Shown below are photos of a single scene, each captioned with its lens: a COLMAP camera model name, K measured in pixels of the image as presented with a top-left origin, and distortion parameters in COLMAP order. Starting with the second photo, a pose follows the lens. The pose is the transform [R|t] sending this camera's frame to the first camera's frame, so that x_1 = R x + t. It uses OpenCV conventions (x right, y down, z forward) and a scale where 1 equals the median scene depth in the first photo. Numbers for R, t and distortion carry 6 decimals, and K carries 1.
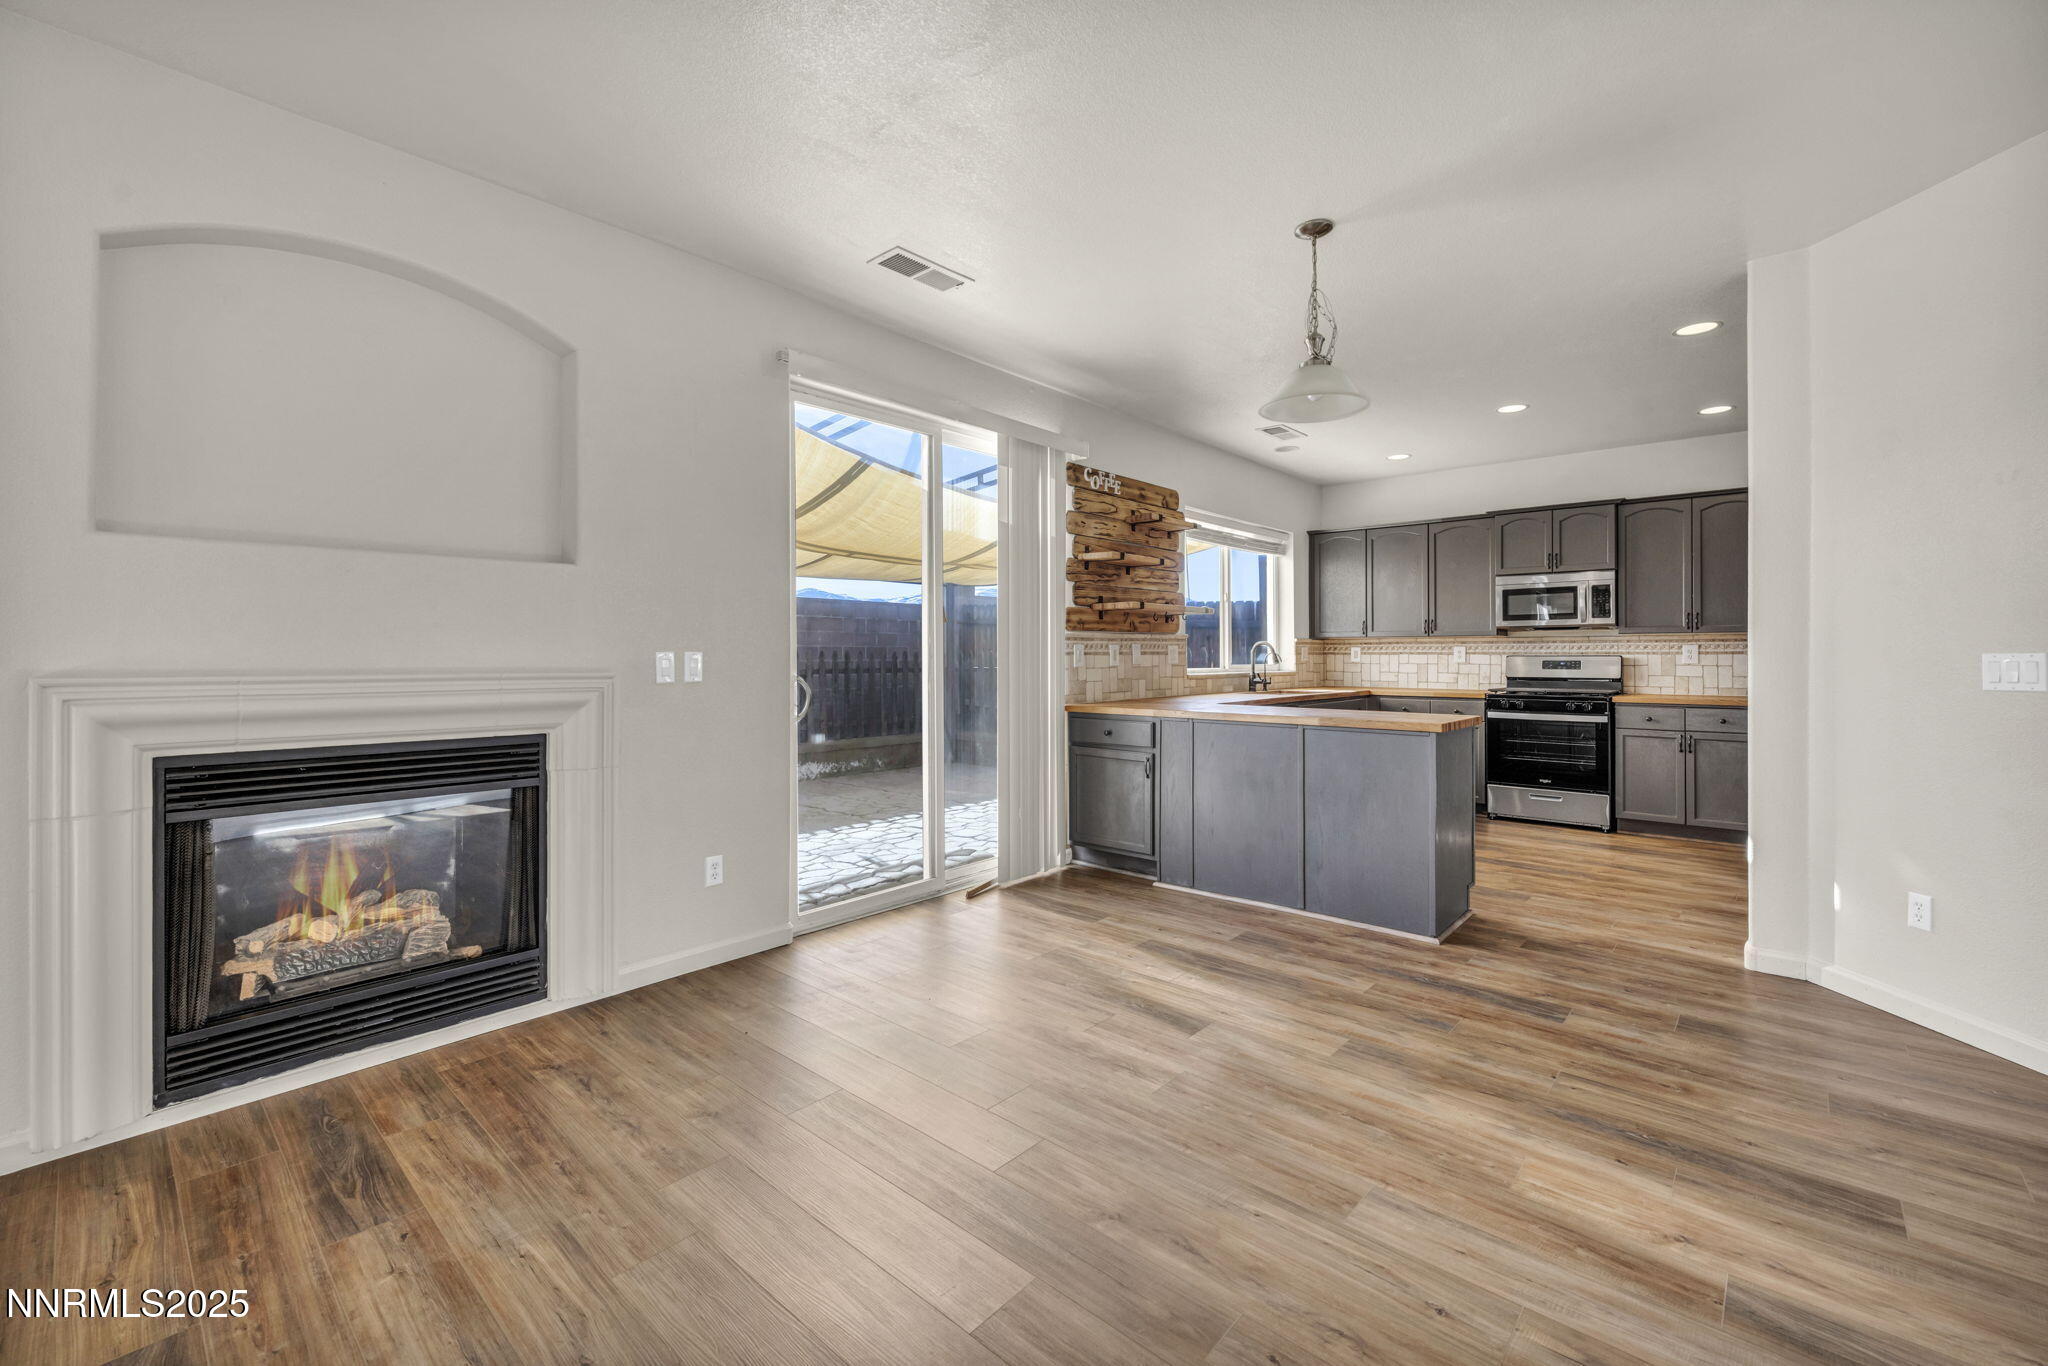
lens RADIAL K [[848.0, 0, 1031.1], [0, 848.0, 650.6], [0, 0, 1]] dist [-0.003881, 0.000656]
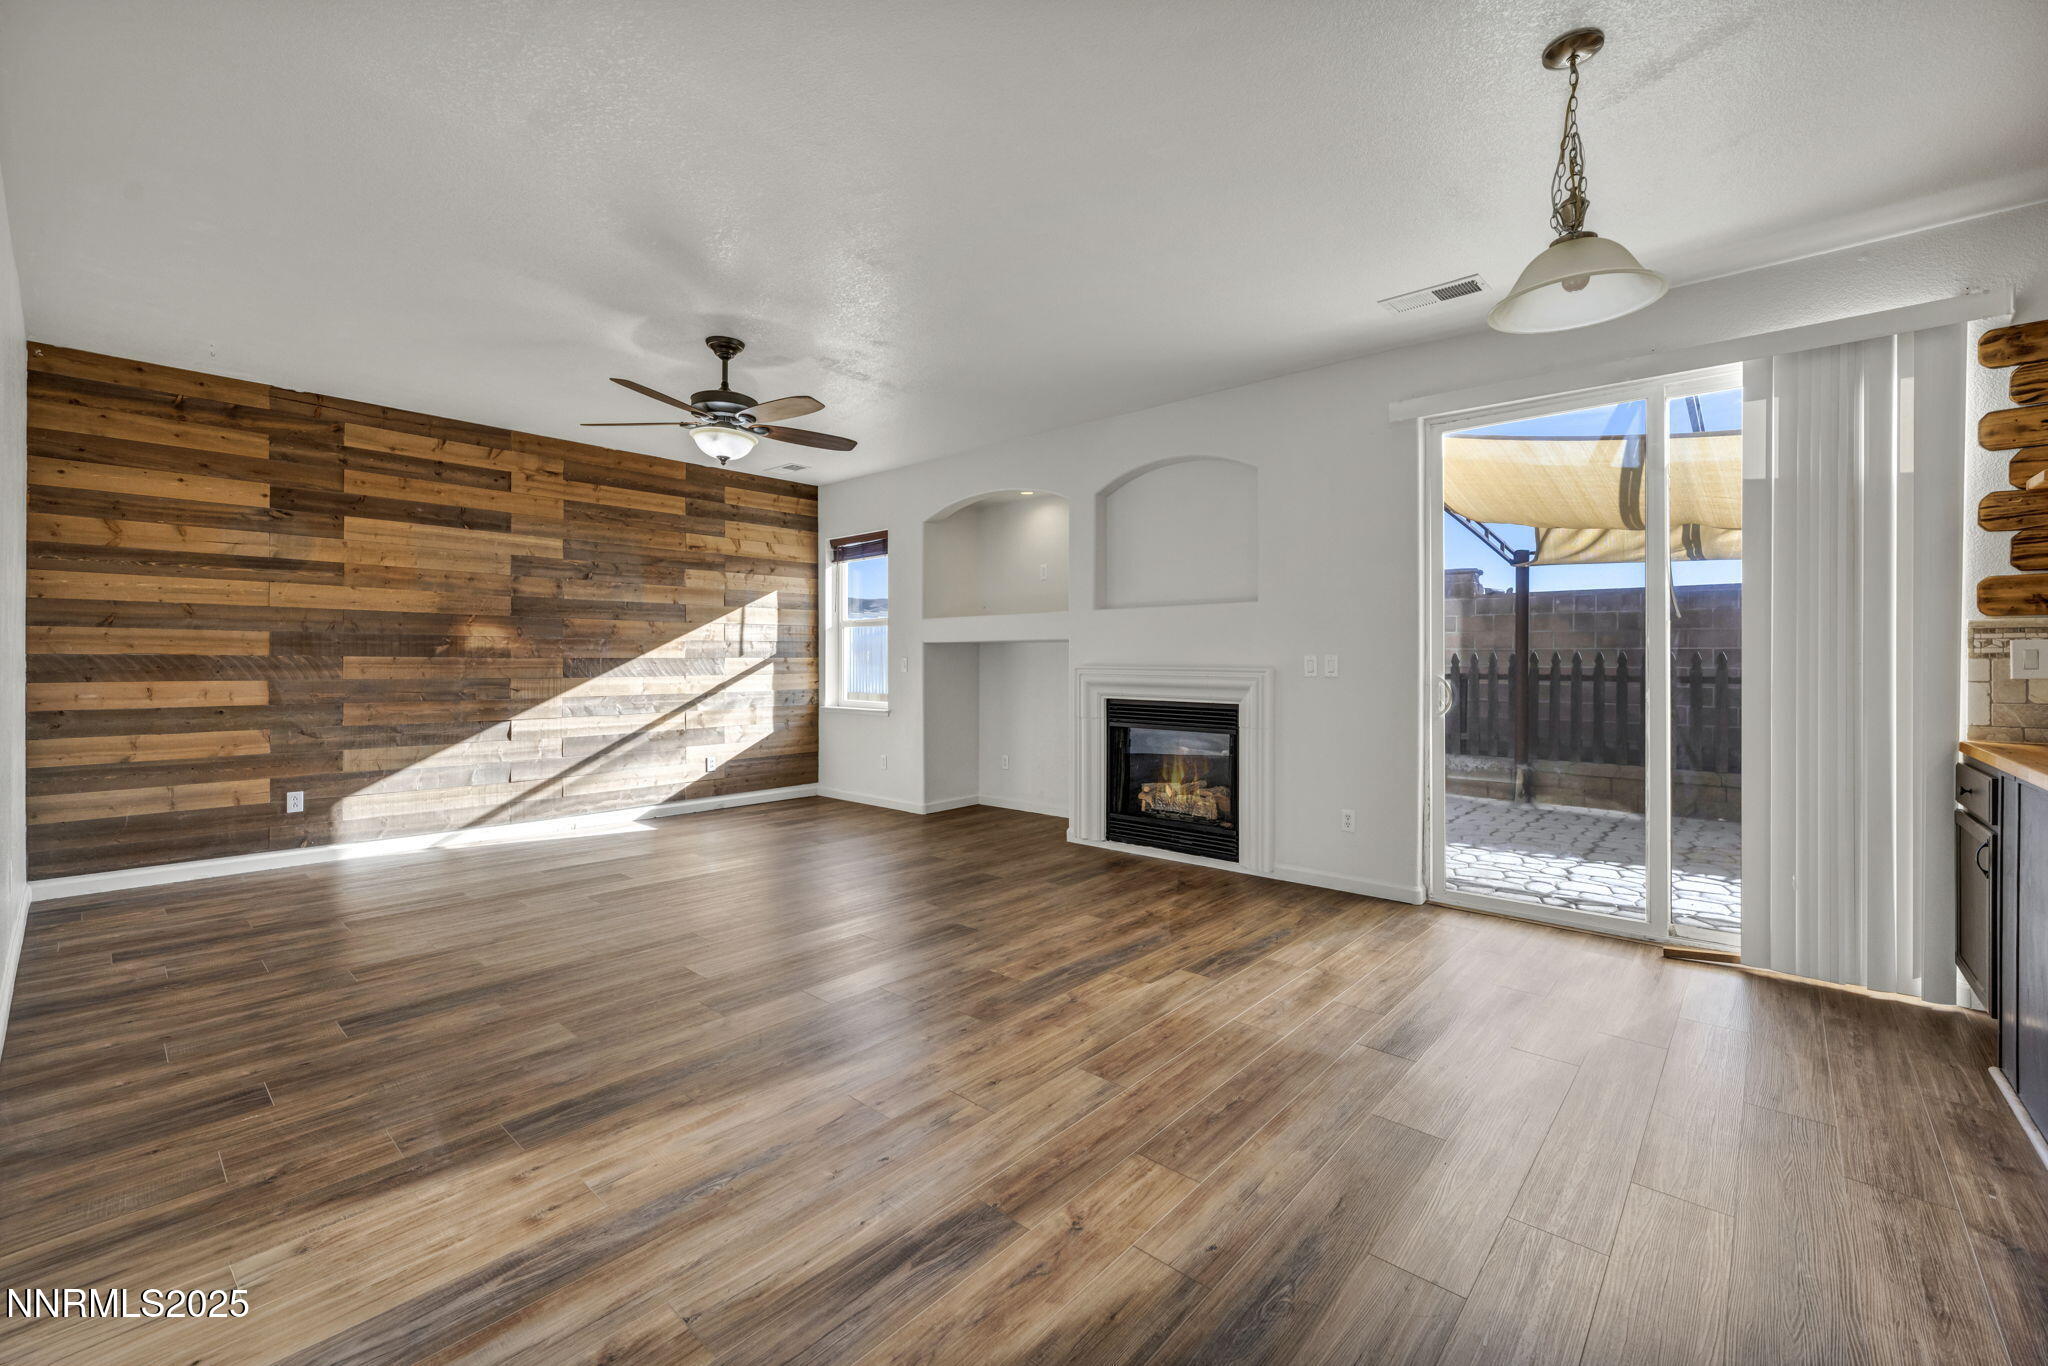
lens RADIAL K [[848.0, 0, 1025.9], [0, 848.0, 663.8], [0, 0, 1]] dist [-0.003881, 0.000656]
pose [[0.001003, 0.004555, -0.999989, 0.538755], [0.001030, 0.999989, 0.004556, 0.004855], [0.999999, -0.001034, 0.000998, 0.283433]]
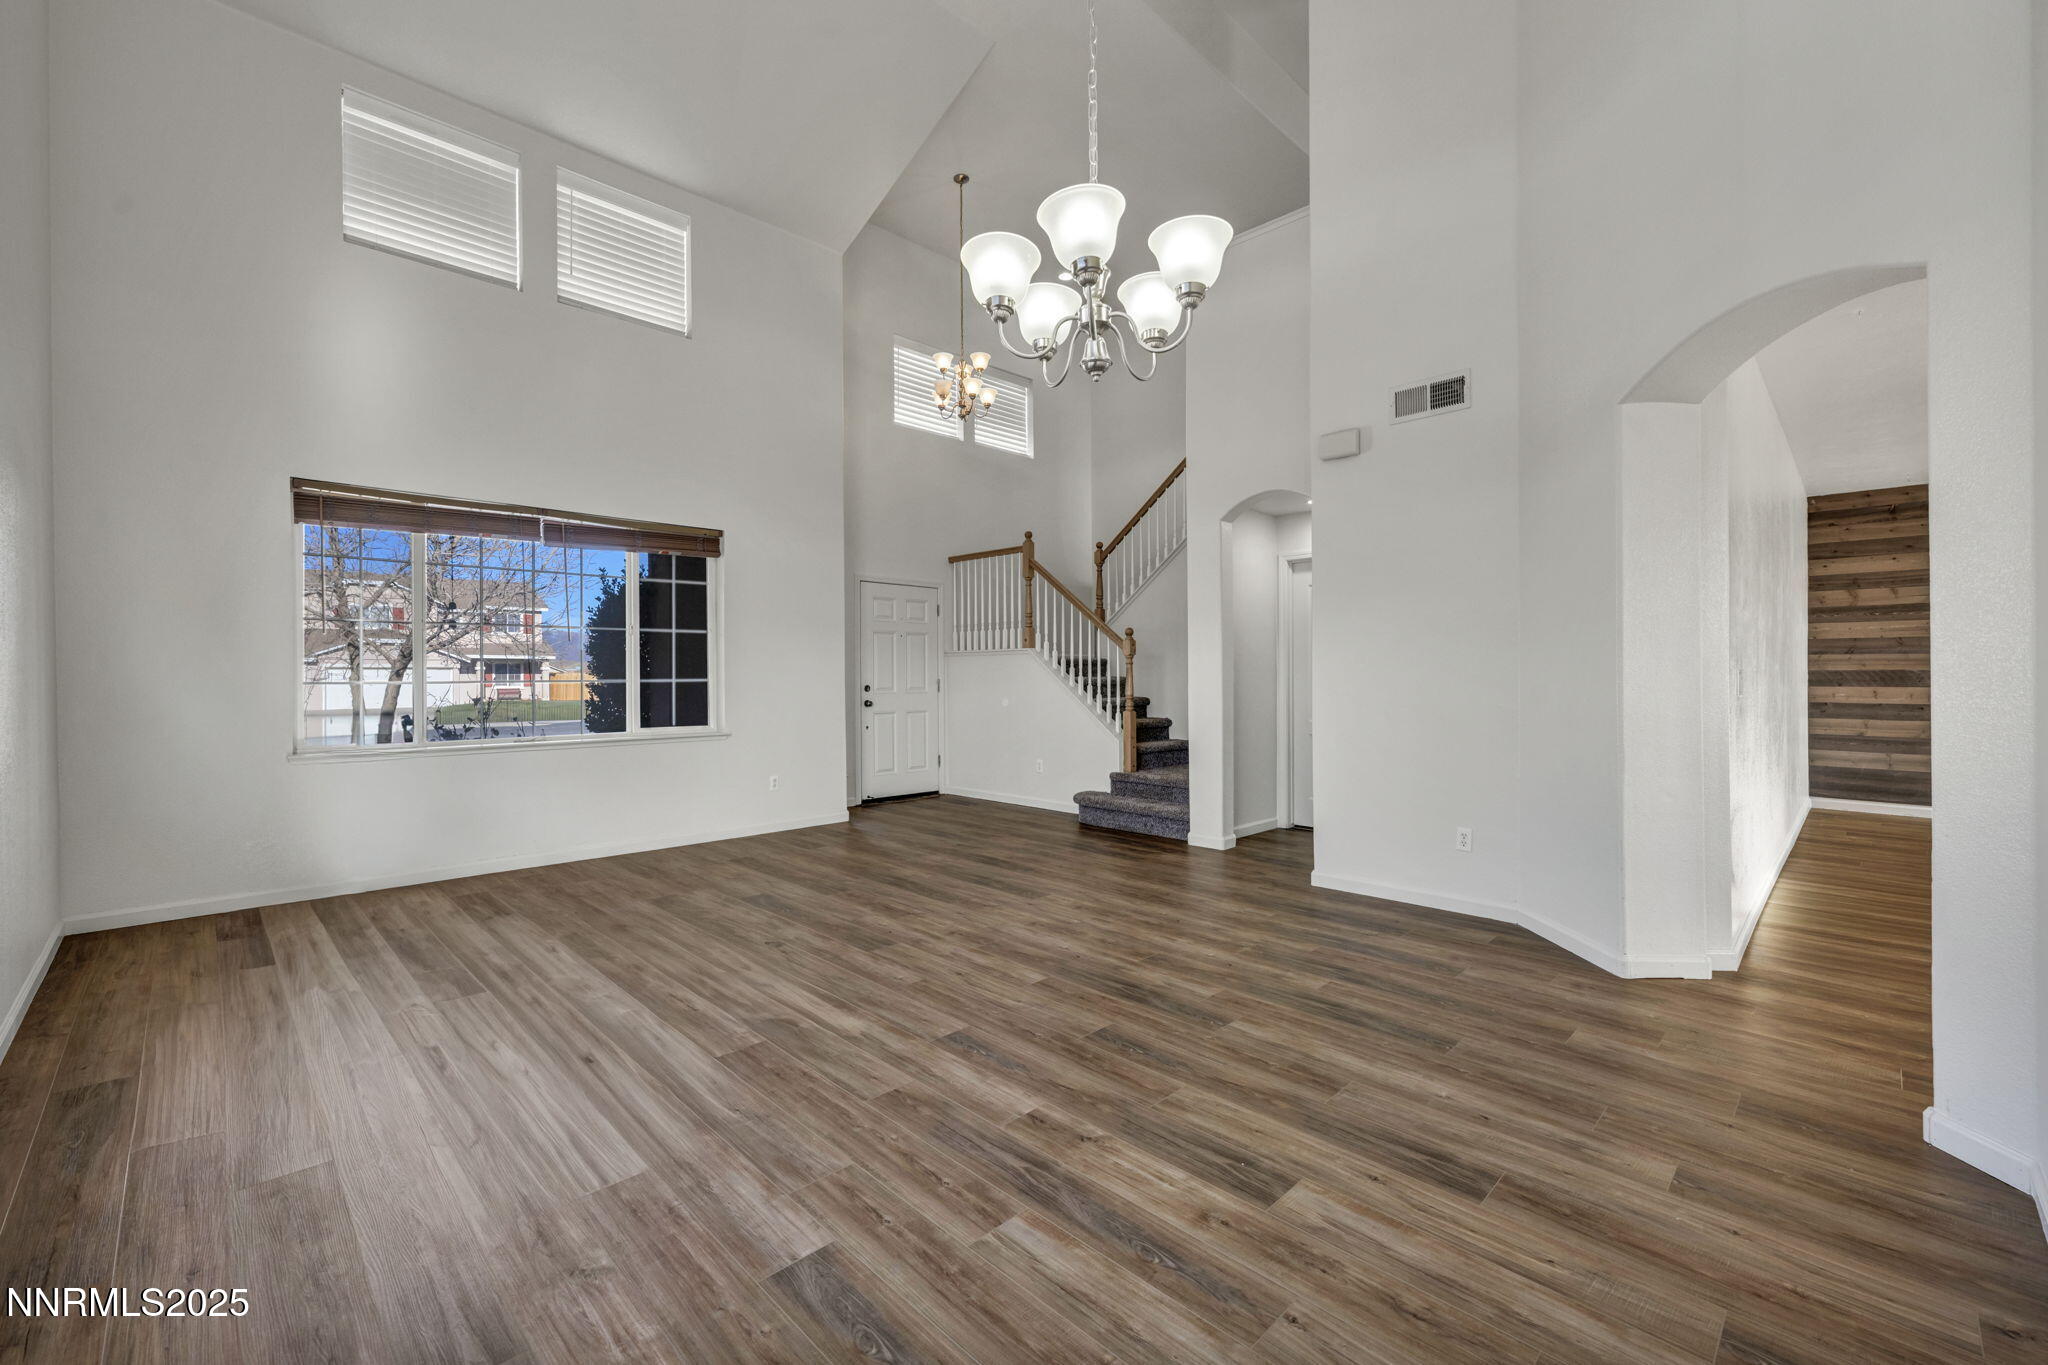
lens RADIAL K [[837.6, 0, 1043.4], [0, 837.6, 671.0], [0, 0, 1]] dist [0.003179, -0.001328]
pose [[-0.997065, 0.007502, 0.076191, 0.890057], [0.007386, 0.999971, -0.001799, -0.006427], [-0.076203, -0.001231, -0.997092, 0.804807]]
